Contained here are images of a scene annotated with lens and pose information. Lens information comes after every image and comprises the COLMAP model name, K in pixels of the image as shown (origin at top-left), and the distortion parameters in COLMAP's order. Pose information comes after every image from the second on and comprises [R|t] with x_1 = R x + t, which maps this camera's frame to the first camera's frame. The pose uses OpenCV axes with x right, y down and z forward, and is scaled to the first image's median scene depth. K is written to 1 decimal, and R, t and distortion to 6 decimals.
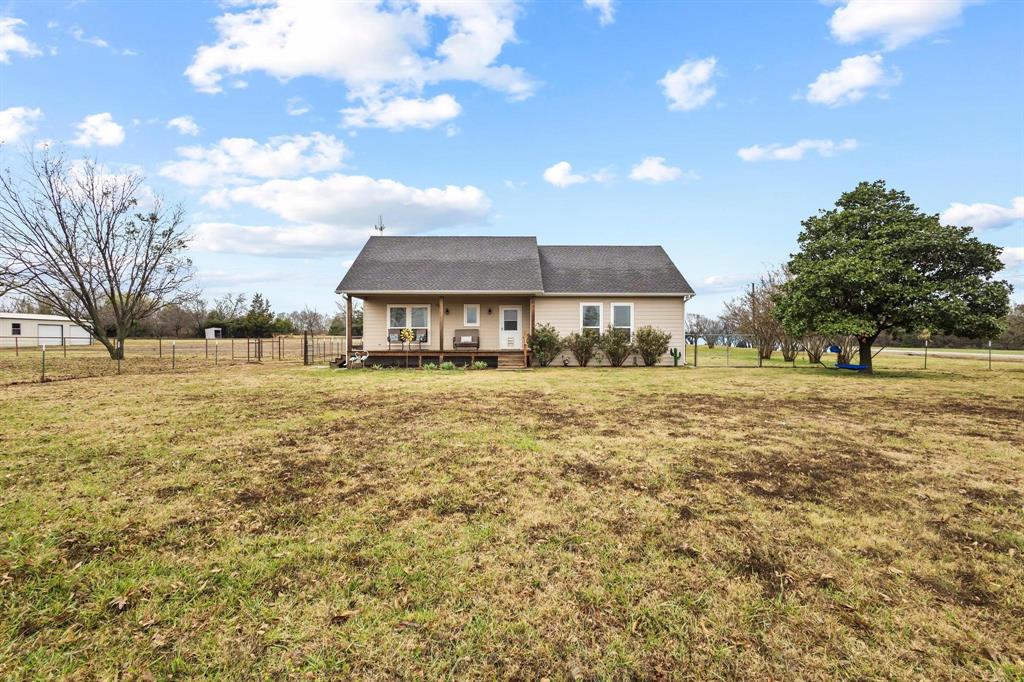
lens RADIAL K [[468.9, 0, 504.0], [0, 468.9, 337.6], [0, 0, 1]] dist [0.006517, -0.001862]
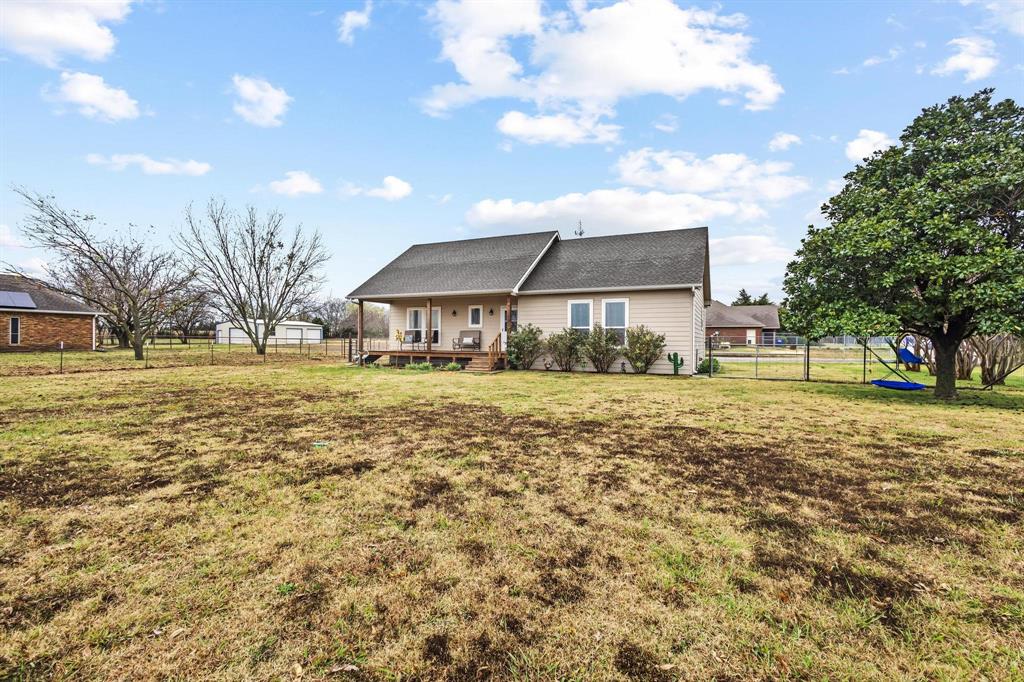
lens RADIAL K [[468.9, 0, 512.4], [0, 468.9, 337.7], [0, 0, 1]] dist [0.006517, -0.001862]
pose [[0.902212, 0.002824, -0.431284, 0.450897], [-0.005528, 0.999972, -0.005017, 0.002075], [0.431258, 0.006910, 0.902202, 0.150141]]
